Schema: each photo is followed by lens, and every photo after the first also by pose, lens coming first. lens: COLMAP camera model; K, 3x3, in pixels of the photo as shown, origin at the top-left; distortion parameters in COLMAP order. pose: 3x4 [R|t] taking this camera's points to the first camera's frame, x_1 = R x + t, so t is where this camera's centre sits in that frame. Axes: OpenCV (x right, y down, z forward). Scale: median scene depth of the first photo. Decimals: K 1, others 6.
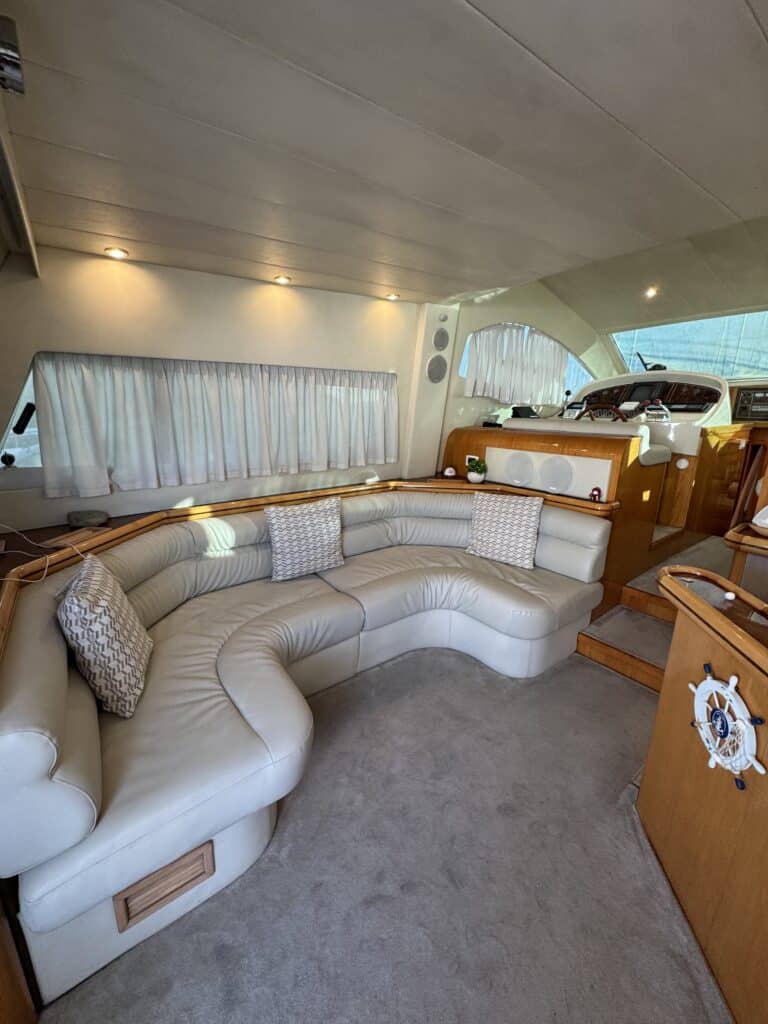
lens RADIAL K [[408.3, 0, 381.3], [0, 408.3, 511.2], [0, 0, 1]] dist [-0.003993, 0.000921]
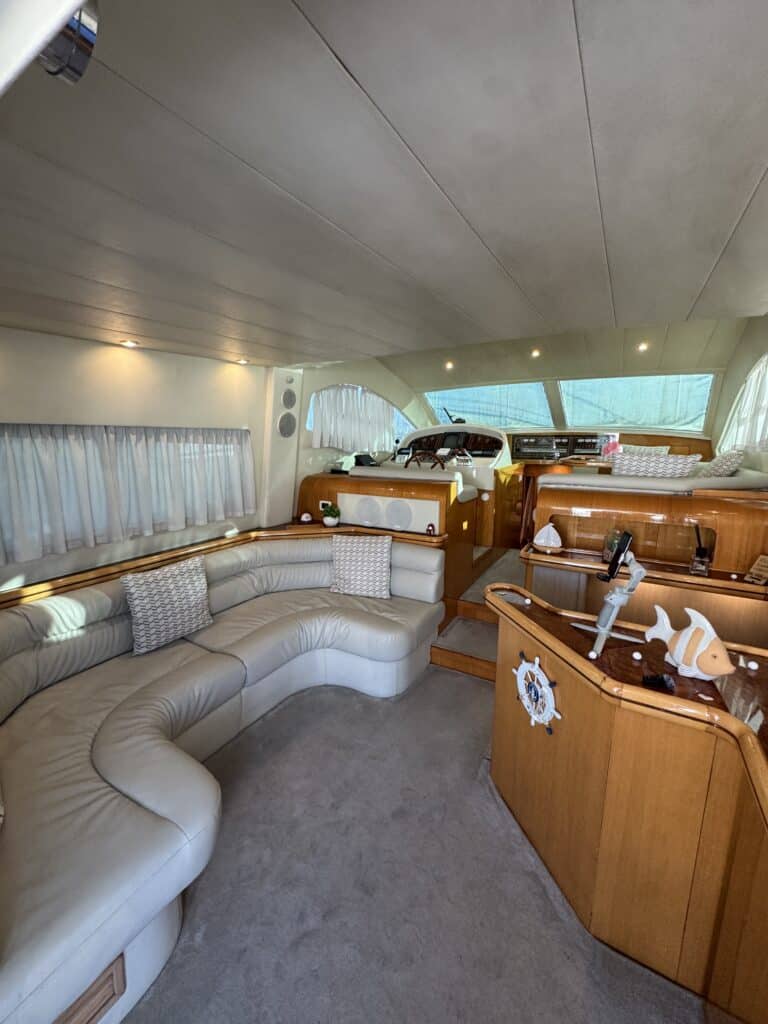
lens RADIAL K [[408.3, 0, 381.3], [0, 408.3, 511.2], [0, 0, 1]] dist [-0.003993, 0.000921]
pose [[0.922768, -0.073711, 0.378240, -0.072019], [0.103706, 0.992825, -0.059523, -0.037368], [-0.371139, 0.094151, 0.923792, -0.085040]]
